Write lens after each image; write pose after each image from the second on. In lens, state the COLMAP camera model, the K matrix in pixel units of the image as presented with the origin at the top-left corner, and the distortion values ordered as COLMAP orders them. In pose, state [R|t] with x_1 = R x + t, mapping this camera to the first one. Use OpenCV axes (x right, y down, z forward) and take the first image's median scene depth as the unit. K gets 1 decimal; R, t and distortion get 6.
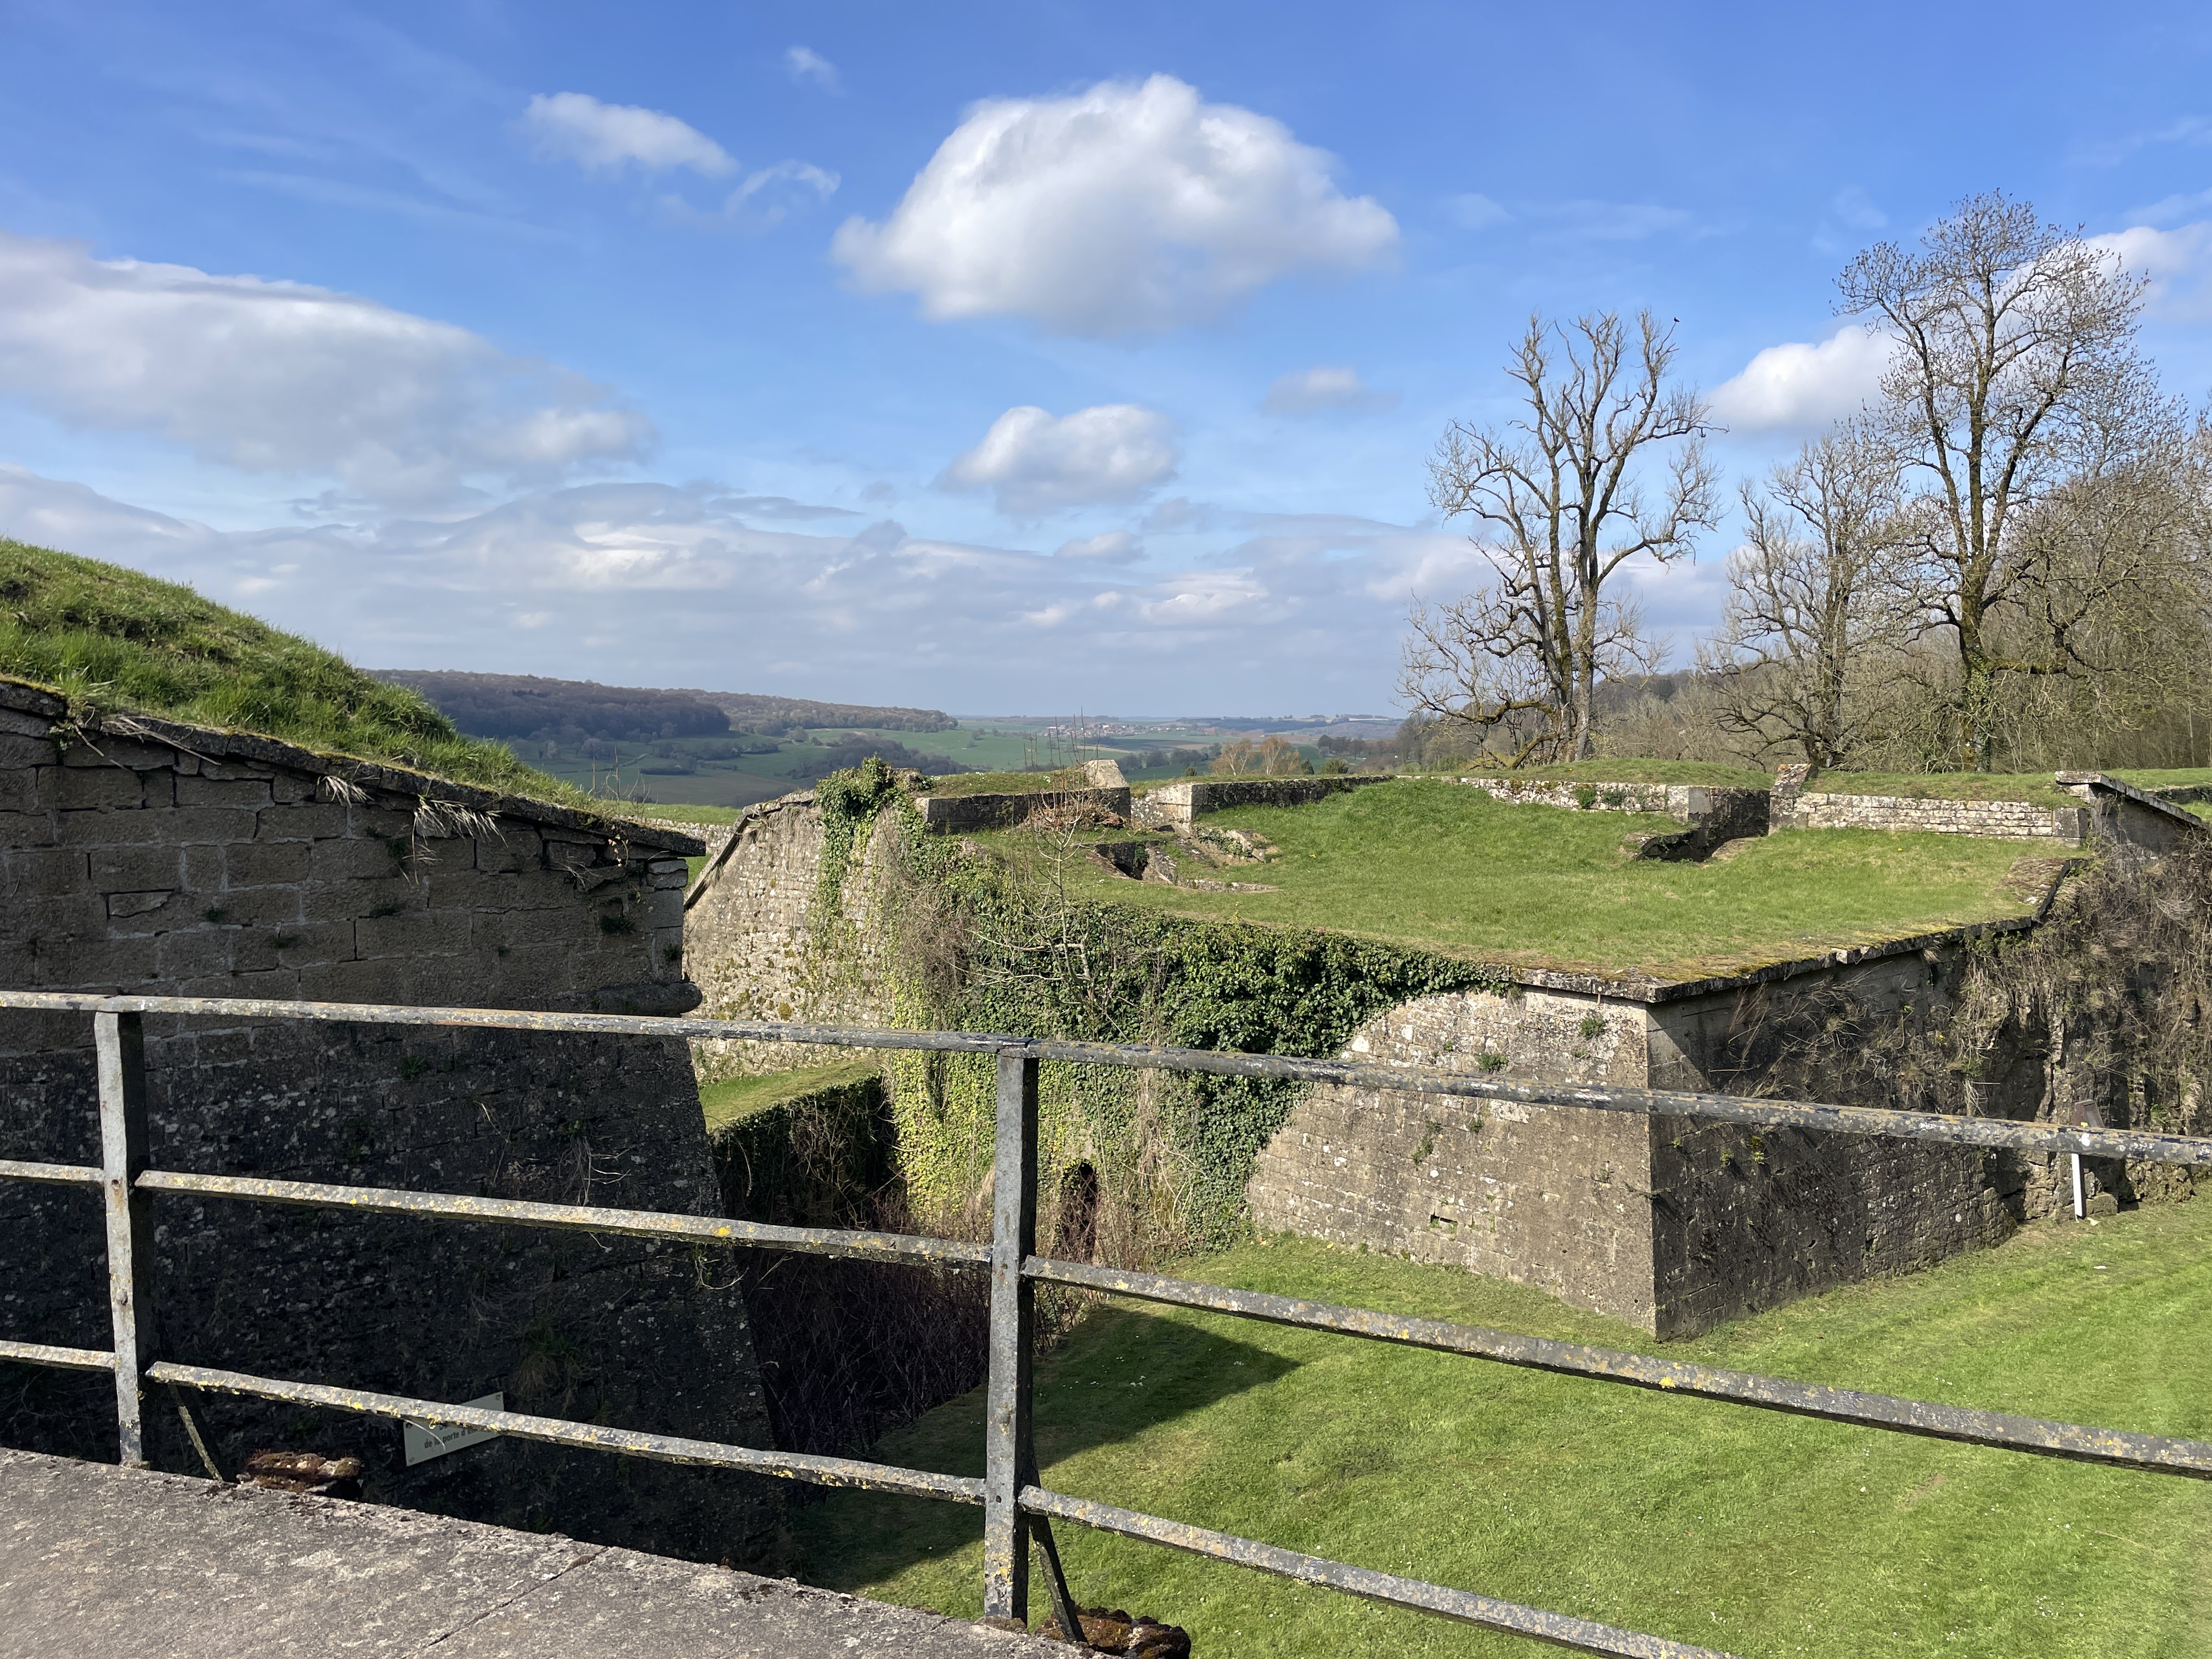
lens RADIAL K [[1630.4, 0, 1106.0], [0, 1630.4, 829.5], [0, 0, 1]] dist [0.089725, -0.112759]
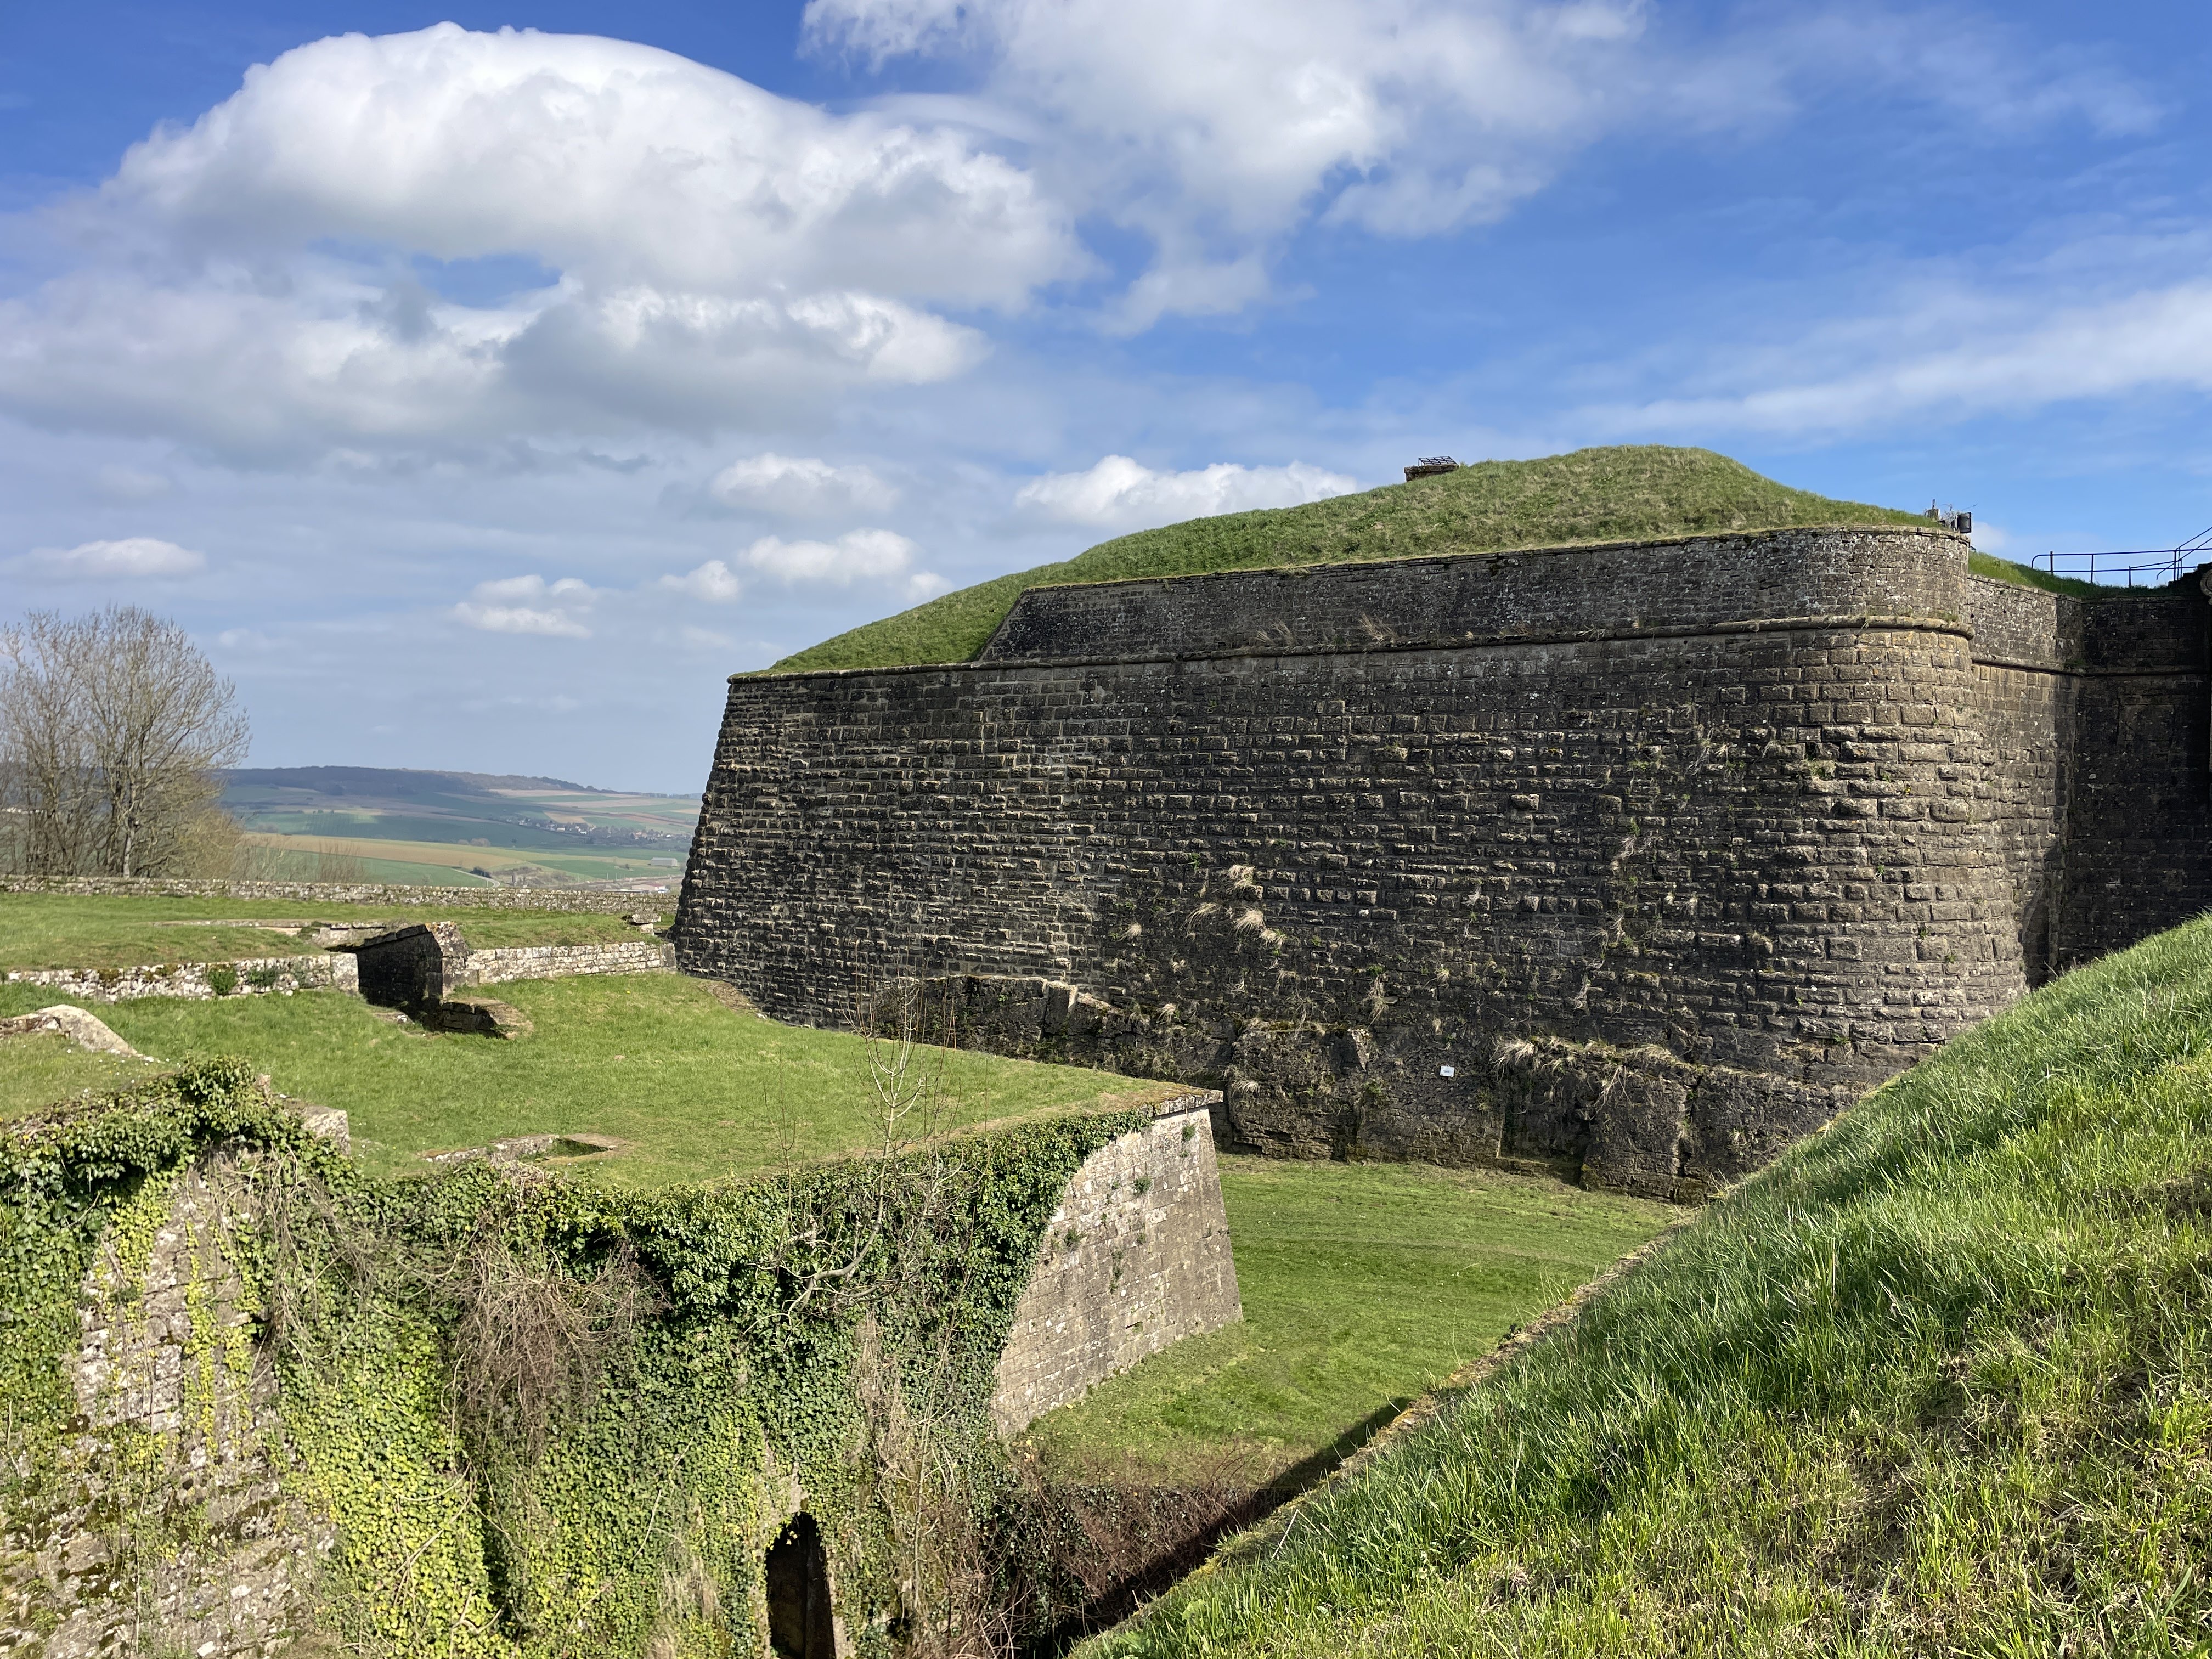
lens RADIAL K [[1630.4, 0, 1106.0], [0, 1630.4, 829.5], [0, 0, 1]] dist [0.089725, -0.112759]
pose [[-0.172929, -0.019966, 0.984732, -0.644579], [0.041306, 0.998768, 0.027504, -0.108790], [-0.984068, 0.045432, -0.171891, 0.789016]]
